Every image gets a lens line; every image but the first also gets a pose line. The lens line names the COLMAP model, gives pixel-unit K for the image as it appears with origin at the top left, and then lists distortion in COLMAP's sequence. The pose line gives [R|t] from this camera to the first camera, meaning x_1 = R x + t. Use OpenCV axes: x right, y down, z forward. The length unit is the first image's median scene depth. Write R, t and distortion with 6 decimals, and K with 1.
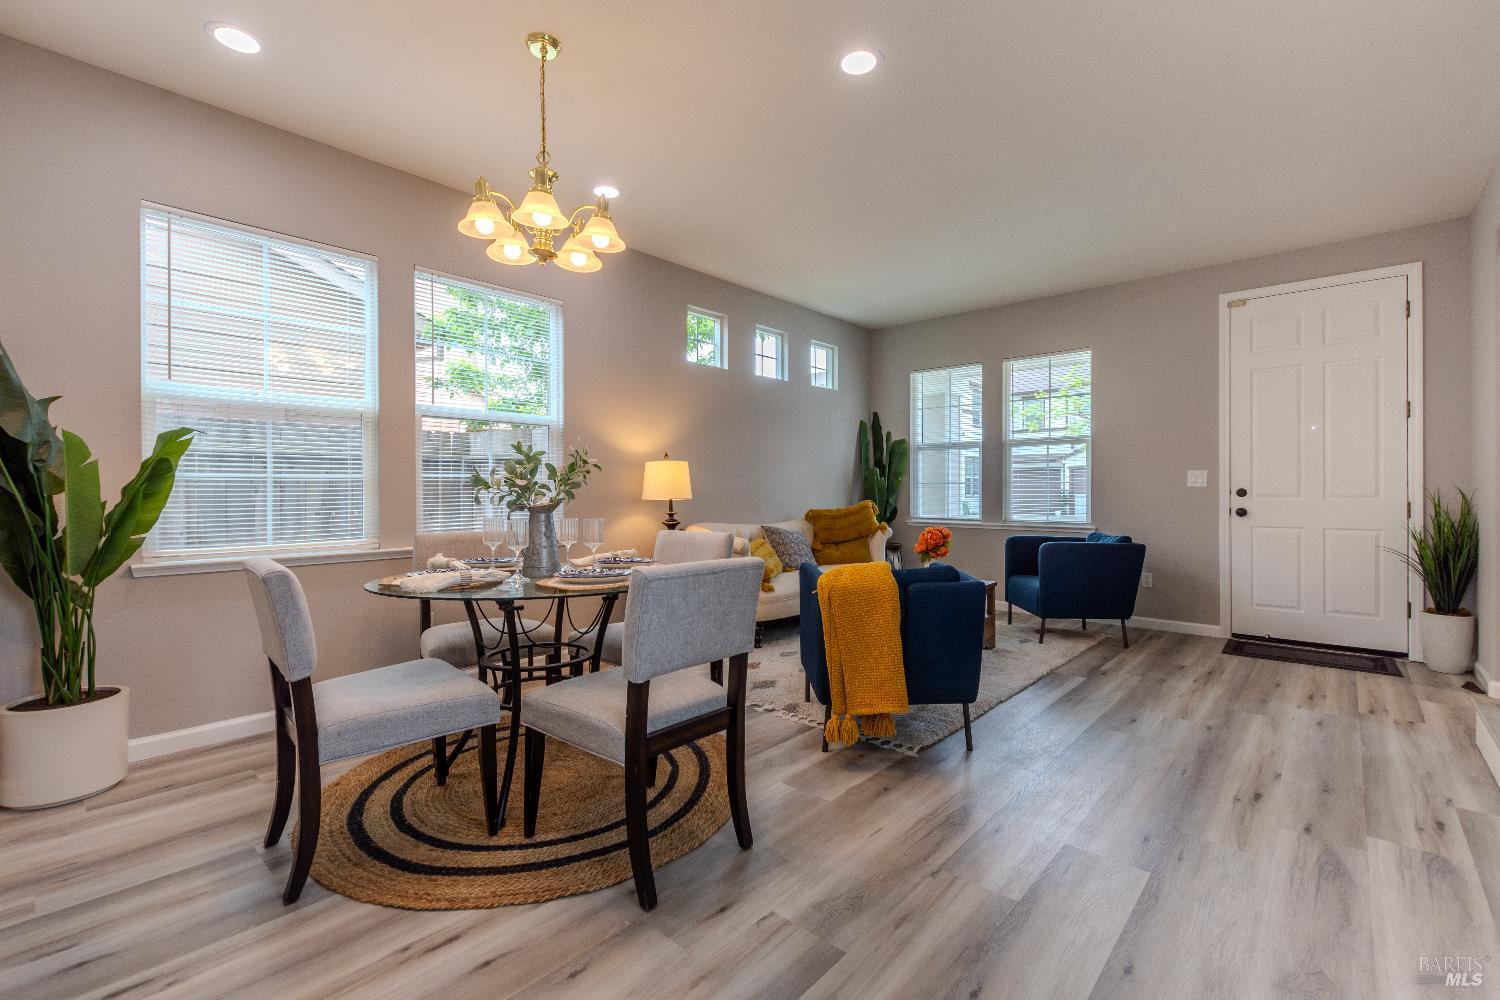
lens RADIAL K [[656.1, 0, 743.5], [0, 656.1, 486.8], [0, 0, 1]] dist [0.010112, -0.003849]
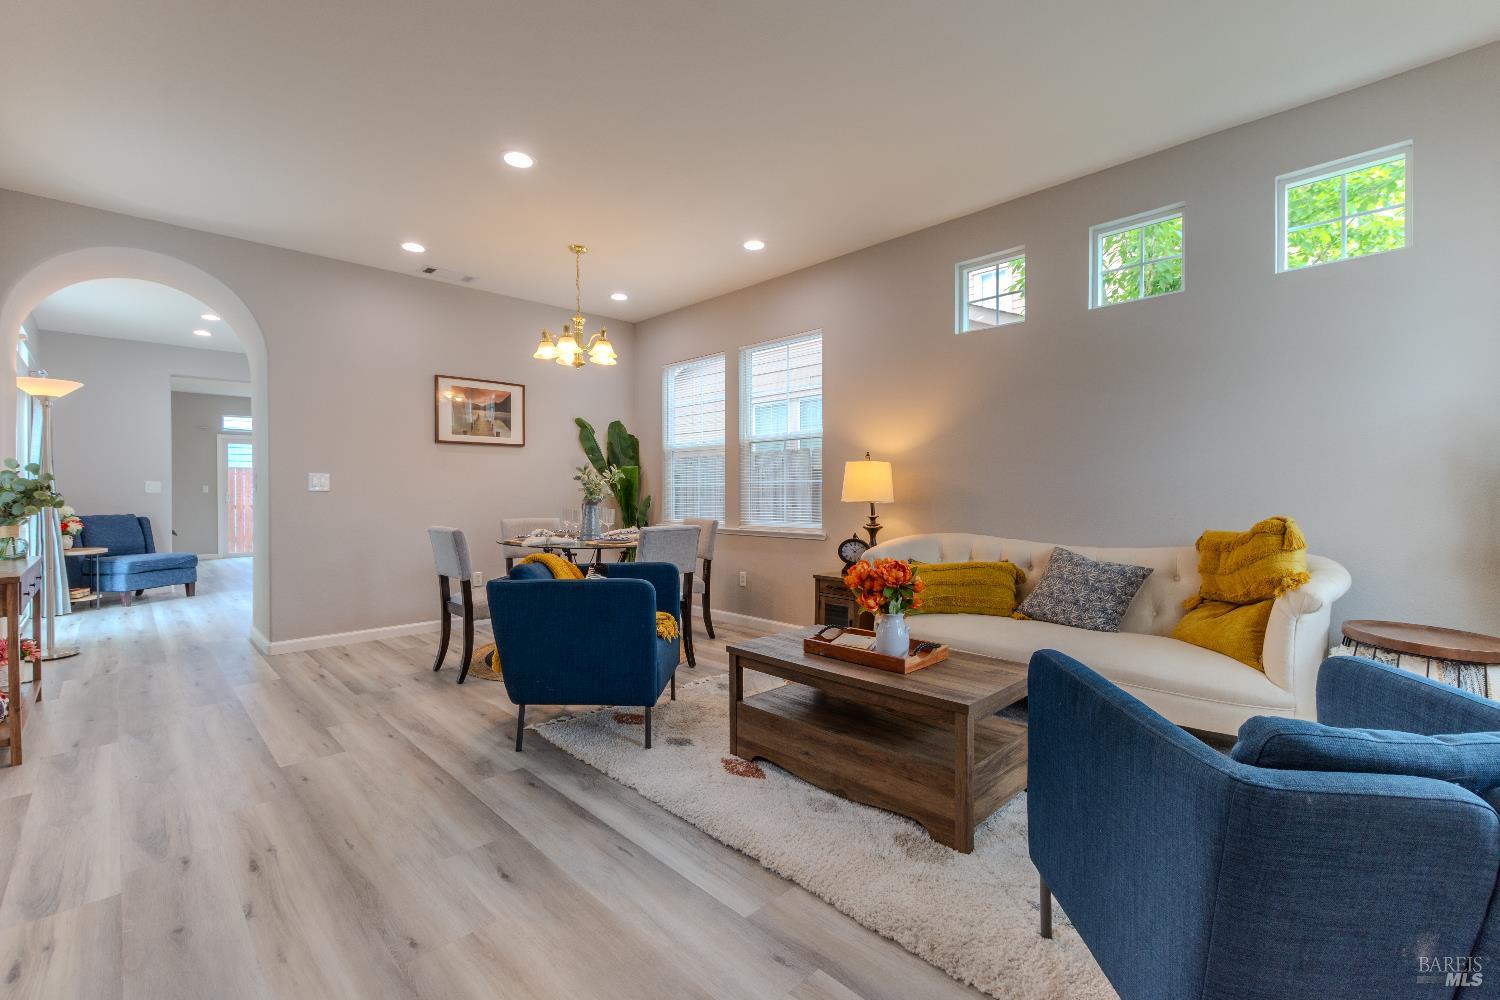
lens RADIAL K [[656.1, 0, 746.0], [0, 656.1, 511.8], [0, 0, 1]] dist [0.010112, -0.003849]
pose [[-0.069198, 0.030661, -0.997132, 1.497935], [0.005020, 0.999526, 0.030386, 0.008559], [0.997590, -0.002903, -0.069319, 1.621919]]
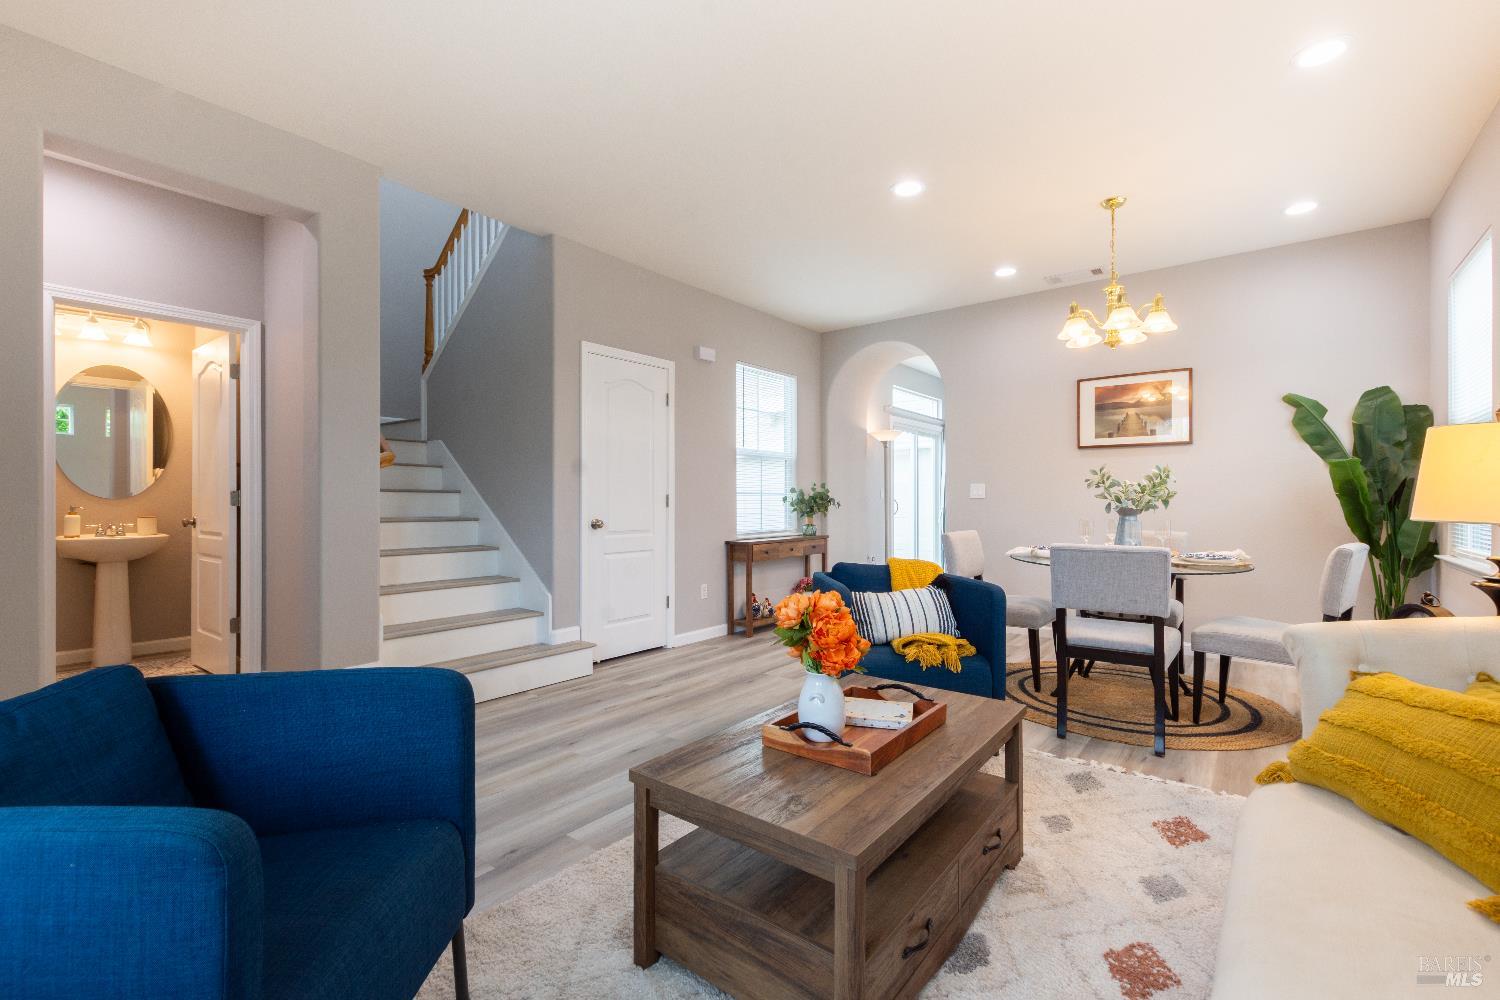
lens RADIAL K [[656.1, 0, 750.6], [0, 656.1, 501.8], [0, 0, 1]] dist [0.010112, -0.003849]
pose [[-0.997500, -0.001103, -0.070654, 0.638377], [-0.001015, 0.999999, -0.001285, 0.016749], [0.070656, -0.001210, -0.997500, 2.465792]]
